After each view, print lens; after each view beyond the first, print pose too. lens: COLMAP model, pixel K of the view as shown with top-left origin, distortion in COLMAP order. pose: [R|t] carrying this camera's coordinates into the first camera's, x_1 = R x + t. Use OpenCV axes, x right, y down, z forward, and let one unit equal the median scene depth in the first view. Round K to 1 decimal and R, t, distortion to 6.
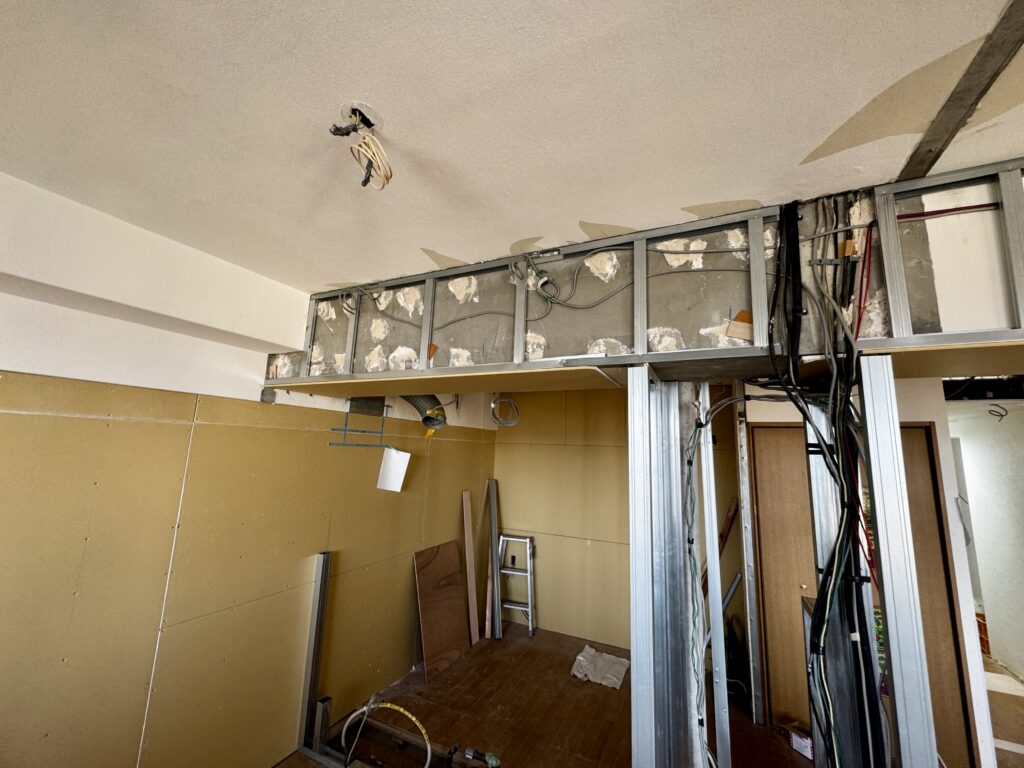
lens RADIAL K [[407.9, 0, 513.0], [0, 407.9, 380.3], [0, 0, 1]] dist [-0.002538, 0.000244]
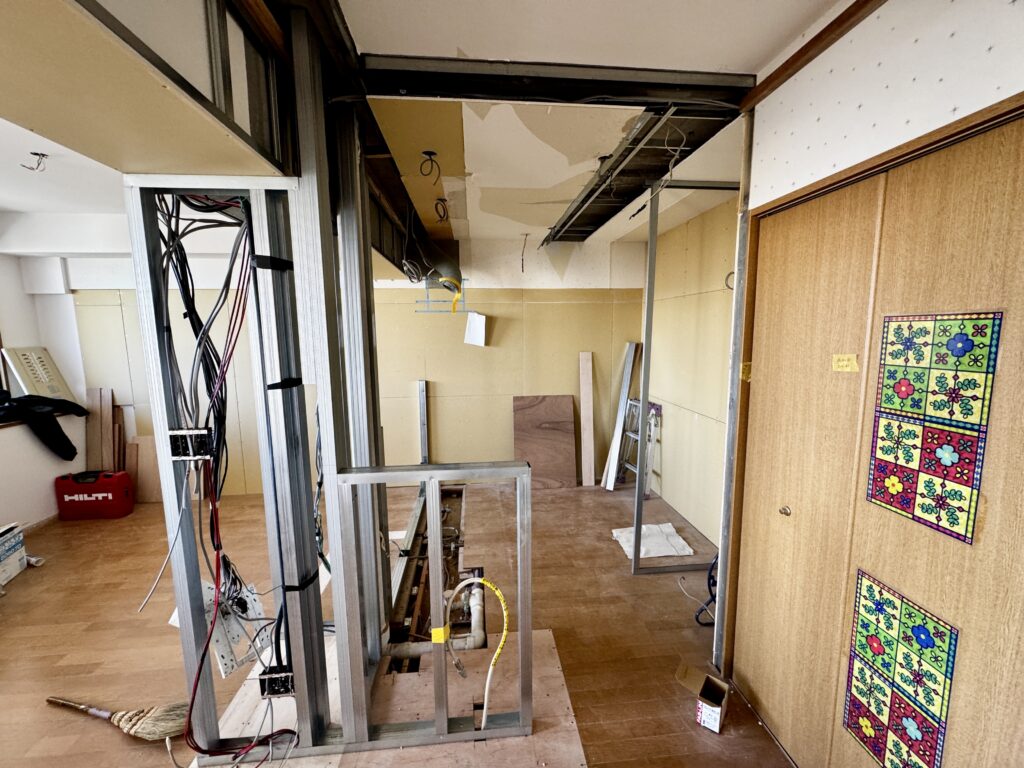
lens RADIAL K [[407.9, 0, 513.4], [0, 407.9, 383.1], [0, 0, 1]] dist [-0.002538, 0.000244]
pose [[0.521608, 0.070267, -0.850287, 0.787660], [0.170417, 0.967939, 0.184531, 0.151018], [0.835992, -0.241156, 0.492910, 0.387915]]
